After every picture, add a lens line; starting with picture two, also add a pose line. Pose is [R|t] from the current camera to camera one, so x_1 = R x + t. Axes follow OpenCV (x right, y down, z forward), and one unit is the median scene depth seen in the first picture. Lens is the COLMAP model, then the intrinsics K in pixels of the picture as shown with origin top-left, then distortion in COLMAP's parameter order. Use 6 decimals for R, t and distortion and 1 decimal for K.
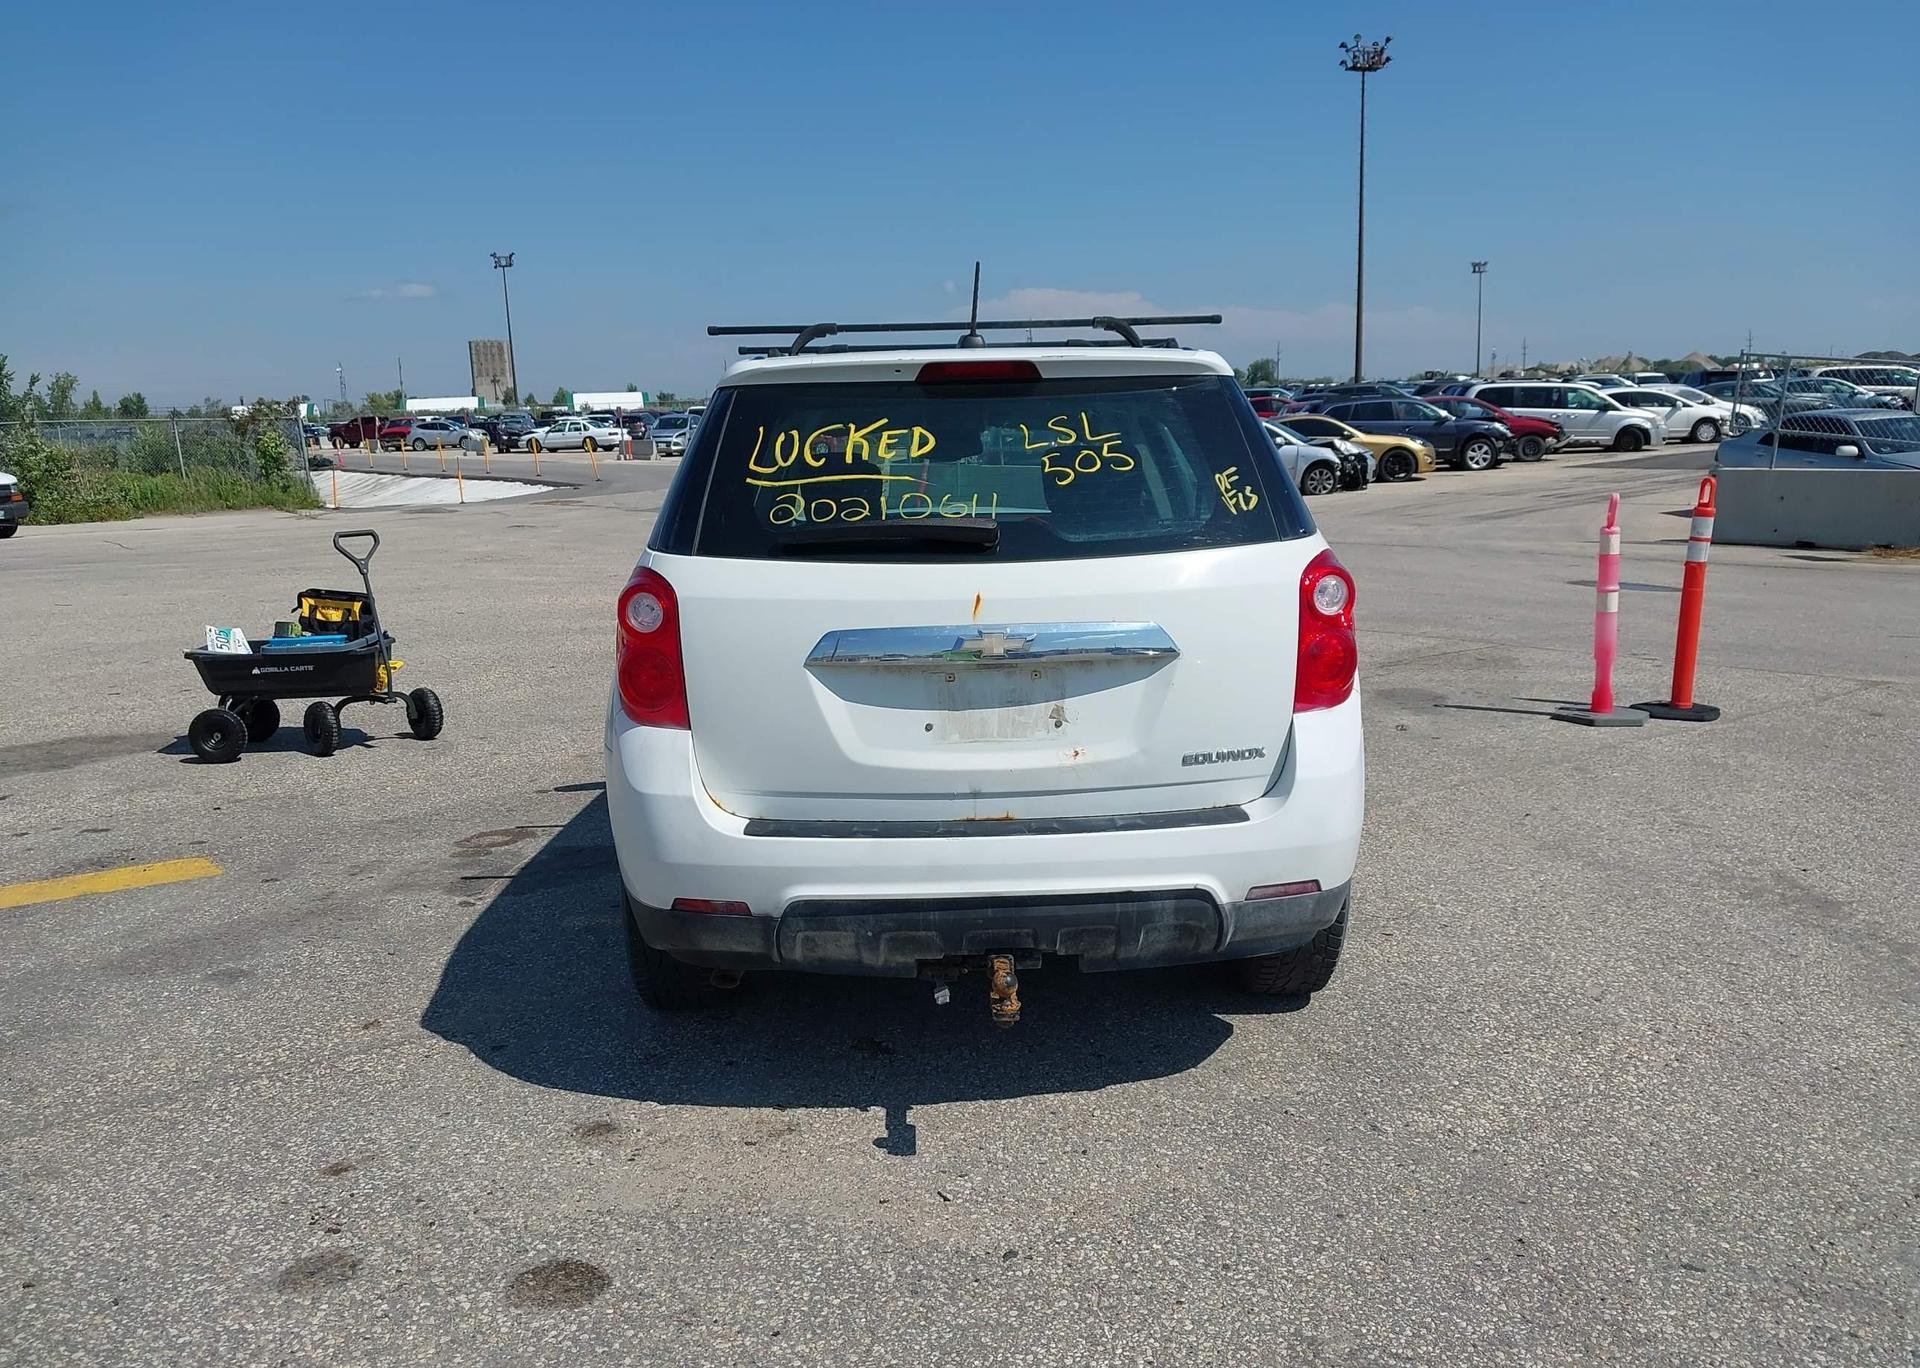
lens RADIAL K [[1539.6, 0, 949.5], [0, 1539.6, 670.0], [0, 0, 1]] dist [0.036899, -0.062065]
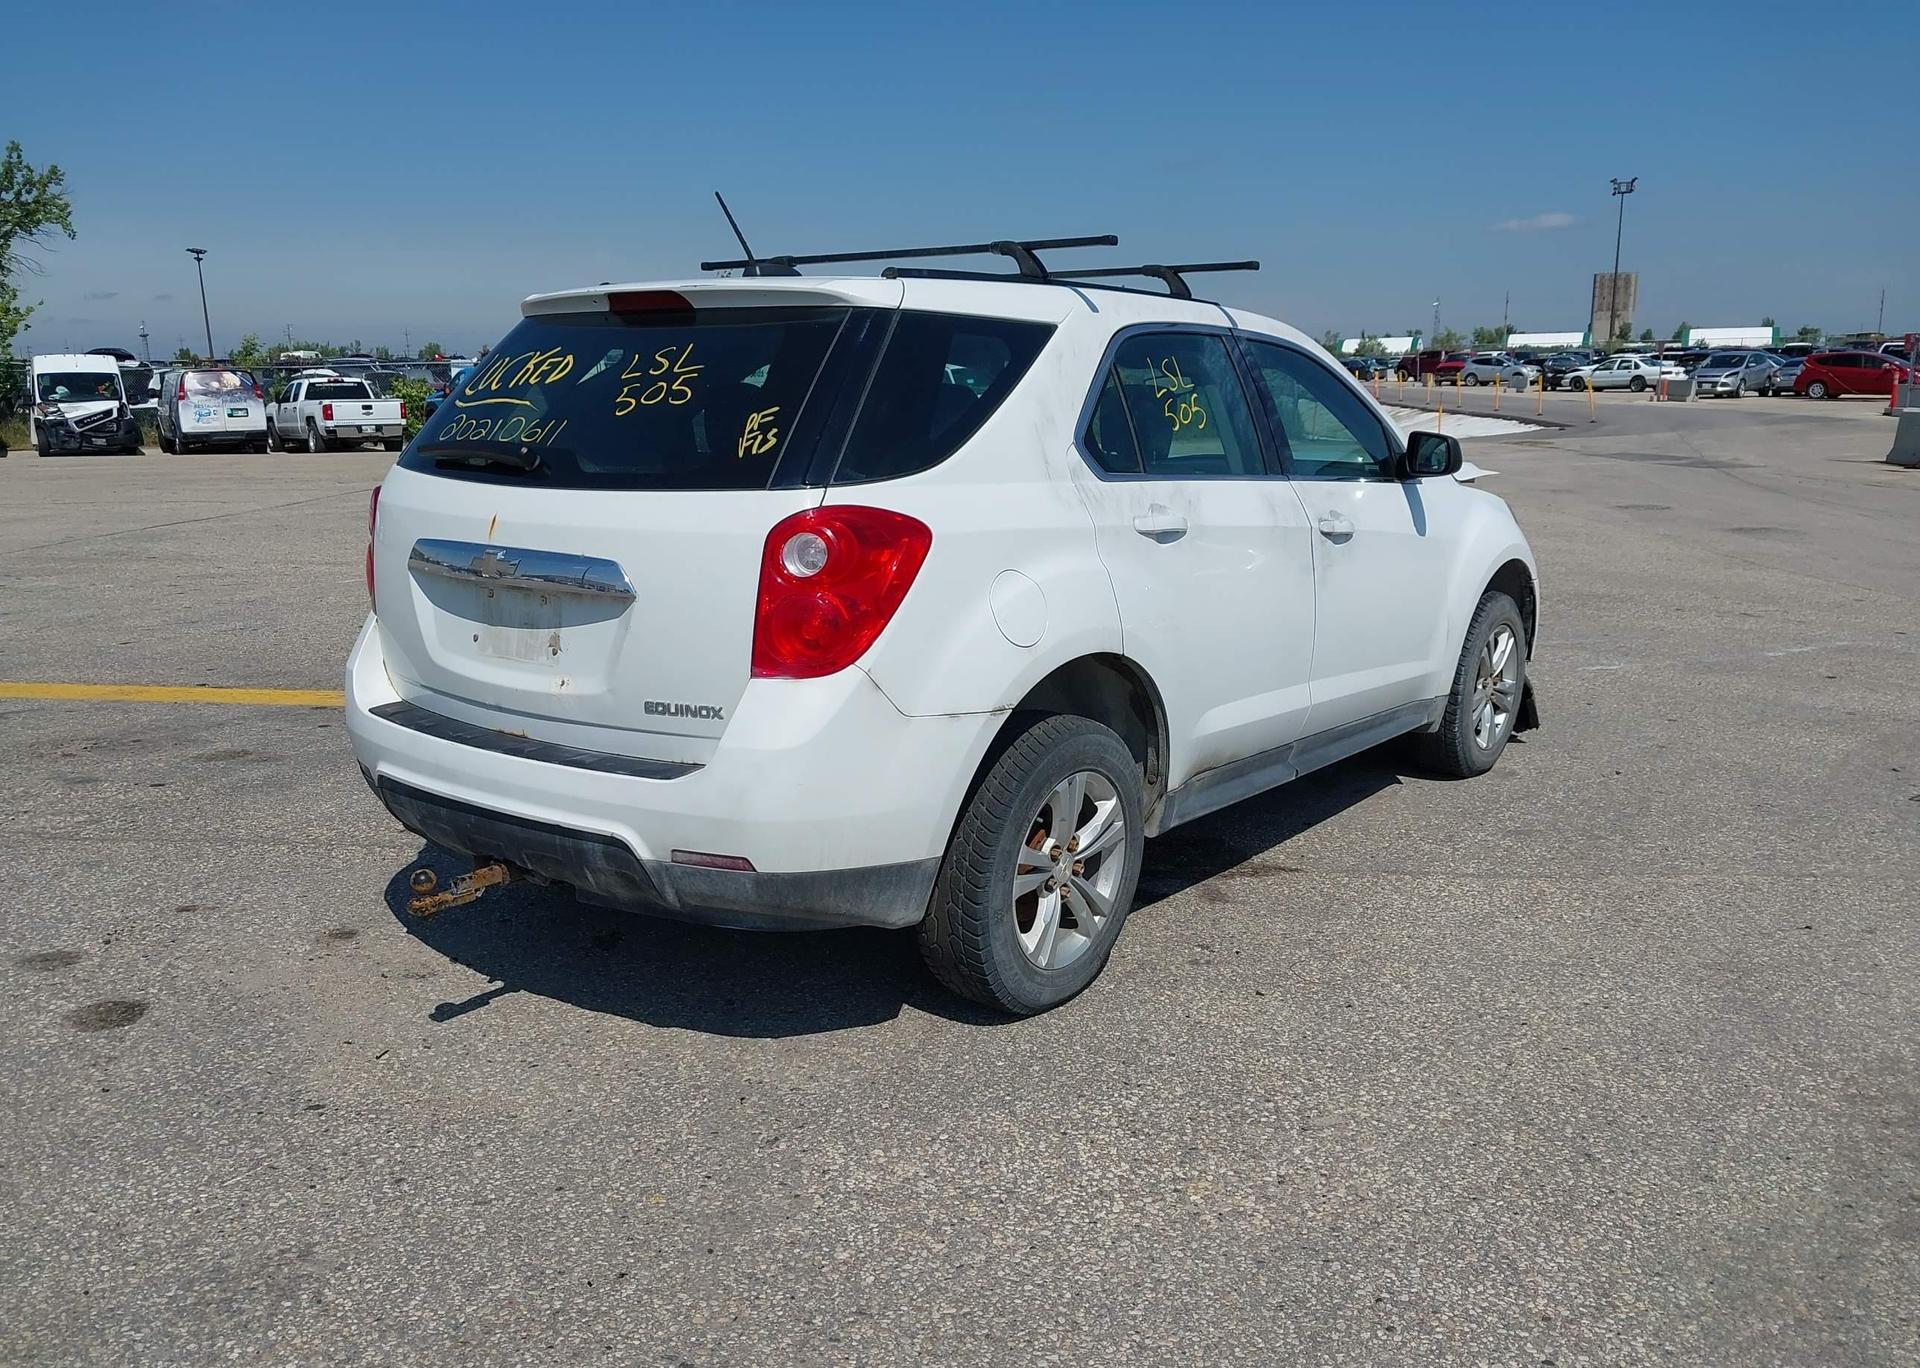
lens RADIAL K [[1539.6, 0, 964.3], [0, 1539.6, 680.5], [0, 0, 1]] dist [0.036899, -0.062065]
pose [[0.774238, 0.145566, -0.615928, 0.110004], [-0.116488, 0.989340, 0.087388, -0.008067], [0.622083, 0.004089, 0.782941, 0.044393]]
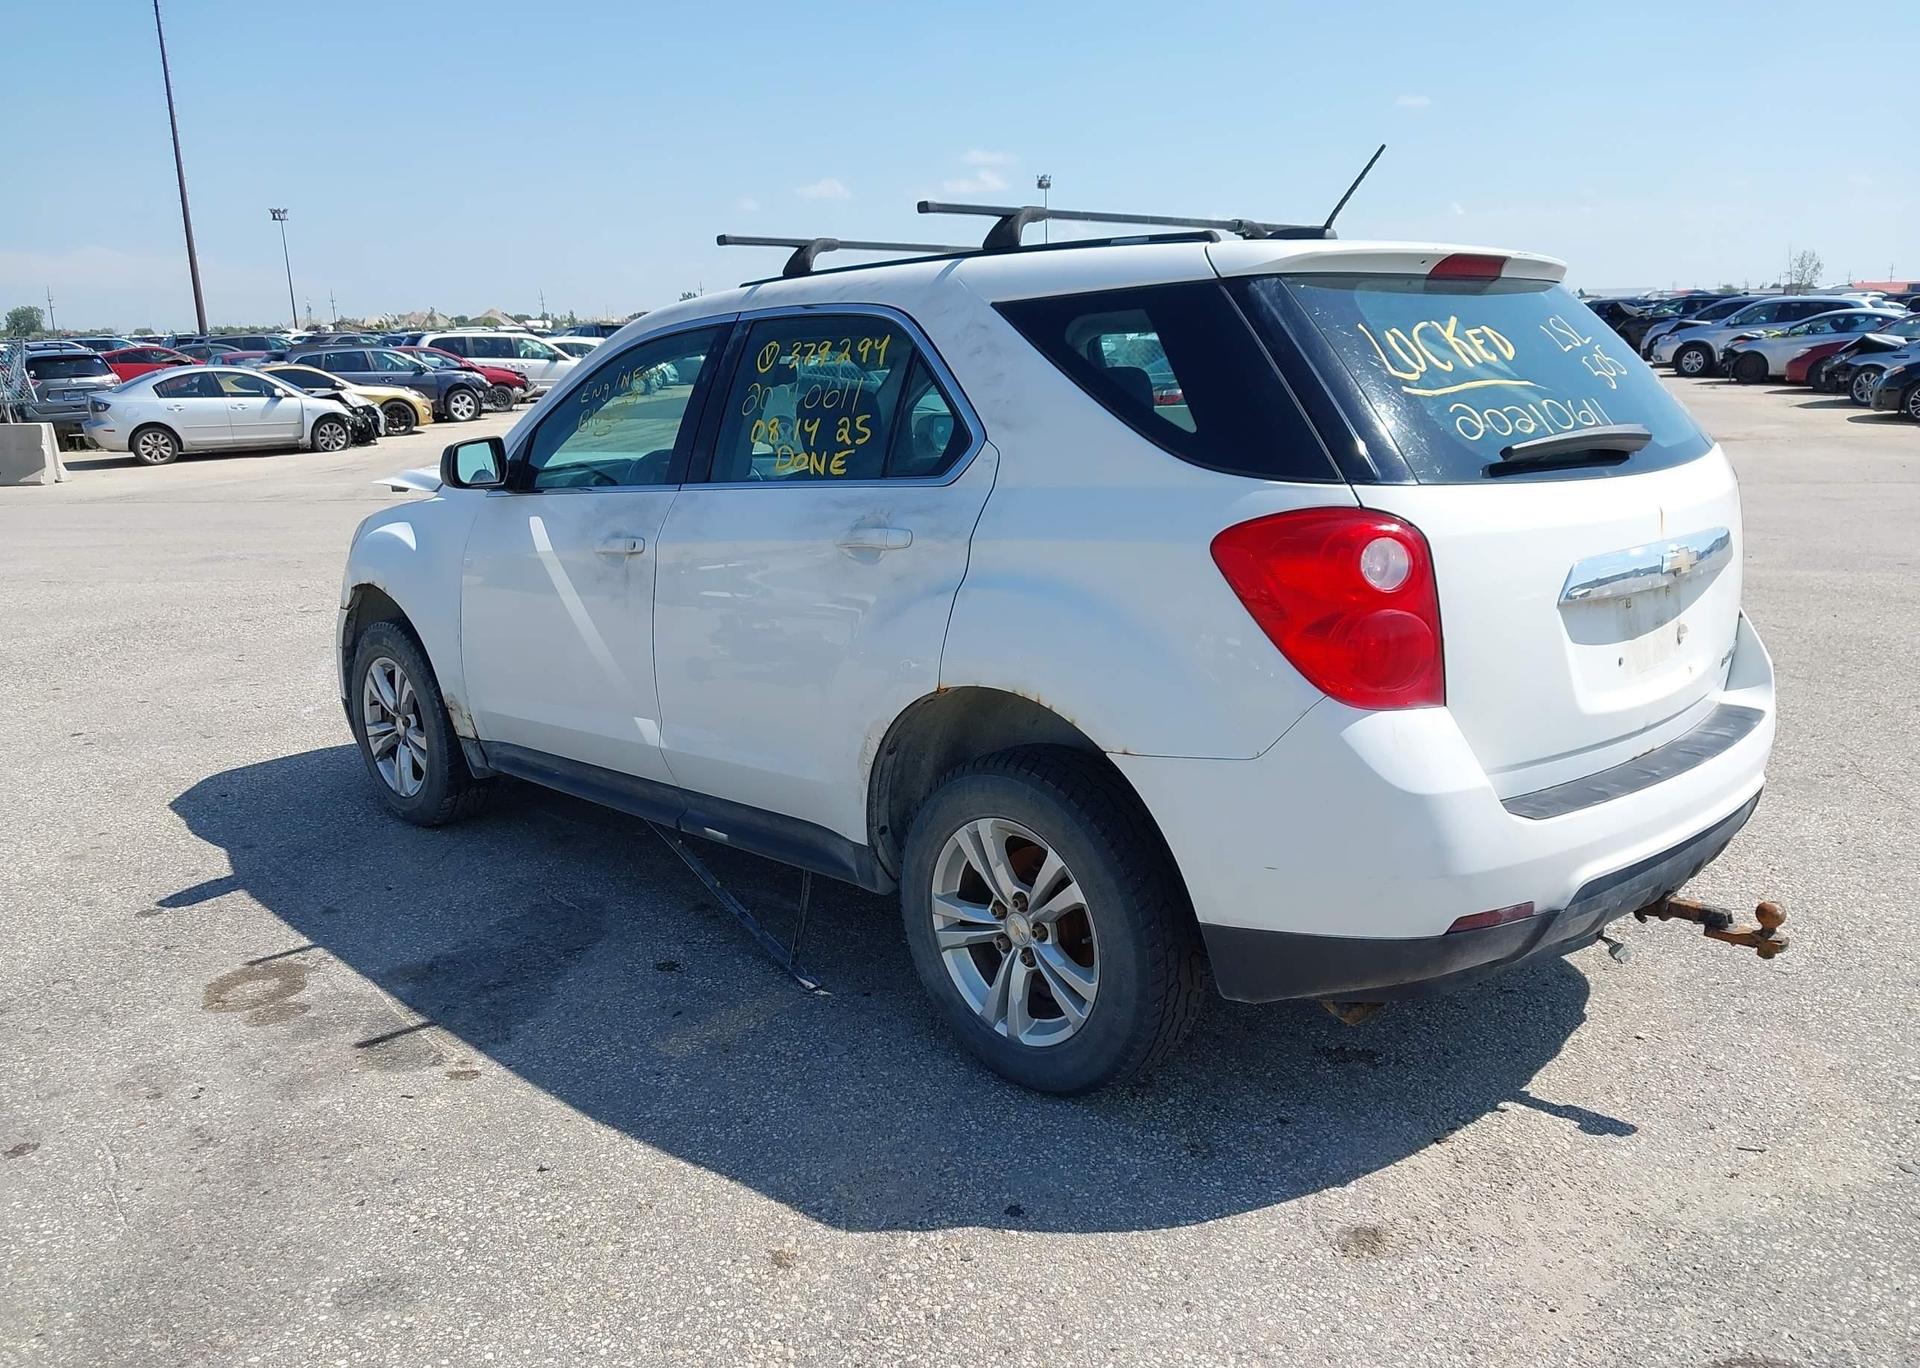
lens RADIAL K [[1539.6, 0, 949.3], [0, 1539.6, 688.2], [0, 0, 1]] dist [0.036899, -0.062065]
pose [[0.744568, -0.140194, 0.652659, -0.107066], [0.114421, 0.990032, 0.082128, -0.007902], [-0.657667, 0.013528, 0.753187, 0.069584]]
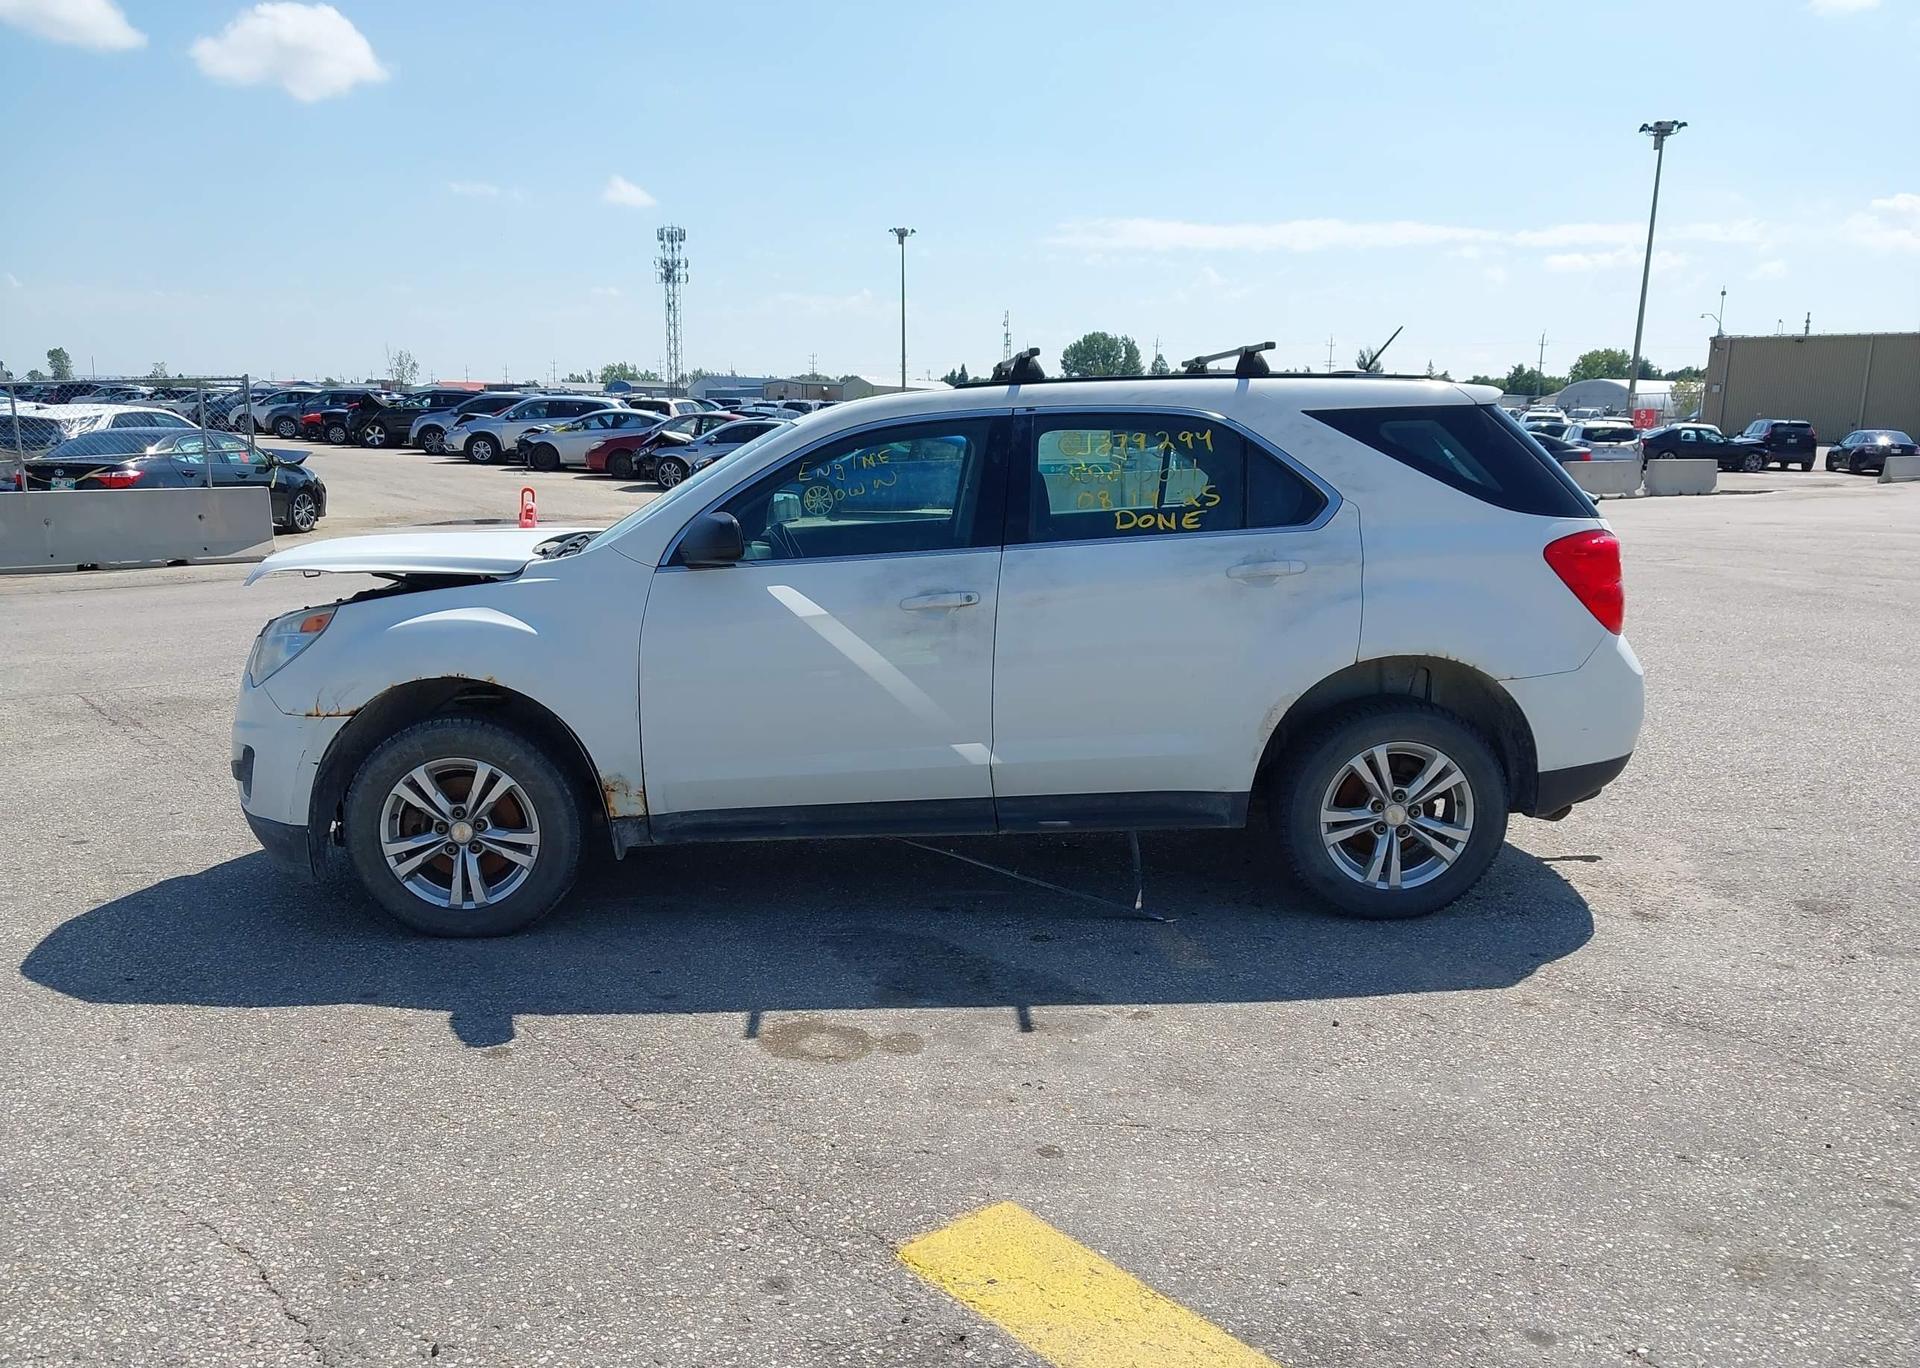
lens RADIAL K [[1539.6, 0, 953.9], [0, 1539.6, 682.7], [0, 0, 1]] dist [0.036899, -0.062065]
pose [[-0.003851, -0.146120, 0.989259, -0.205855], [0.156405, 0.977004, 0.144919, -0.028810], [-0.987686, 0.155283, 0.019091, 0.199440]]
